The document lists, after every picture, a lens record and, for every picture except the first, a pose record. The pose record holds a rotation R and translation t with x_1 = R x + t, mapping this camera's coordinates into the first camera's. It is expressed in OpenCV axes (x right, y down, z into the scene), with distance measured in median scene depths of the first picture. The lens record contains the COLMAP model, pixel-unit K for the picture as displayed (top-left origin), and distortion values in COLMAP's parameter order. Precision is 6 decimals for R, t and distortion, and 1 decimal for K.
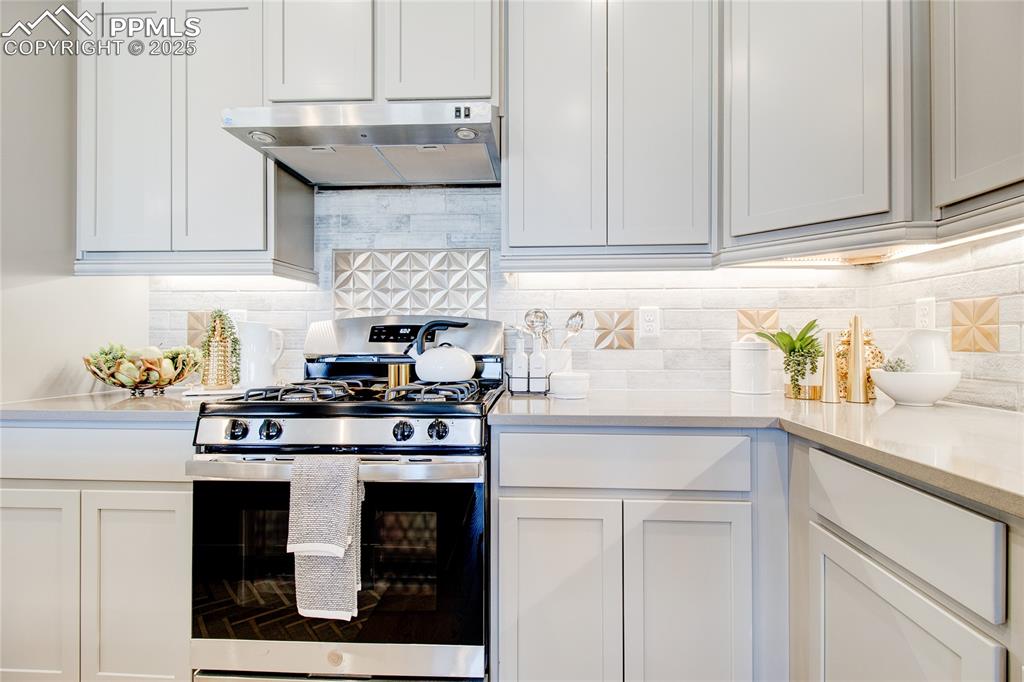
lens RADIAL K [[480.9, 0, 516.0], [0, 480.9, 346.0], [0, 0, 1]] dist [0.016099, -0.008625]
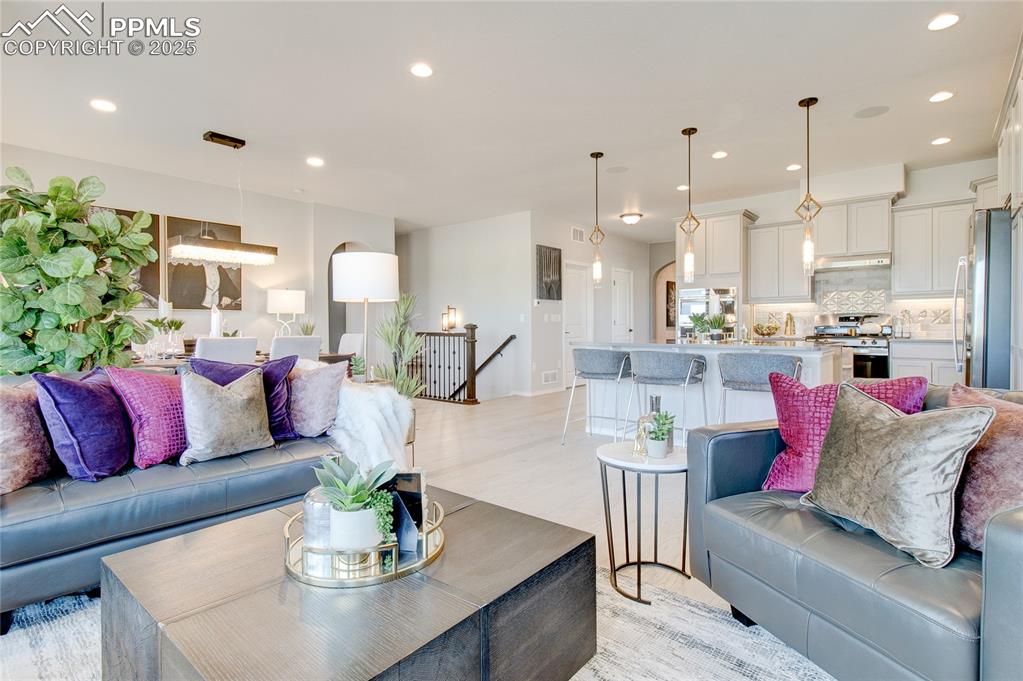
lens RADIAL K [[480.4, 0, 515.2], [0, 480.4, 334.6], [0, 0, 1]] dist [0.016099, -0.008625]
pose [[0.791314, 0.012251, -0.611287, -0.043722], [0.004870, 0.999641, 0.026337, -0.017168], [0.611390, -0.023818, 0.790971, -3.094848]]
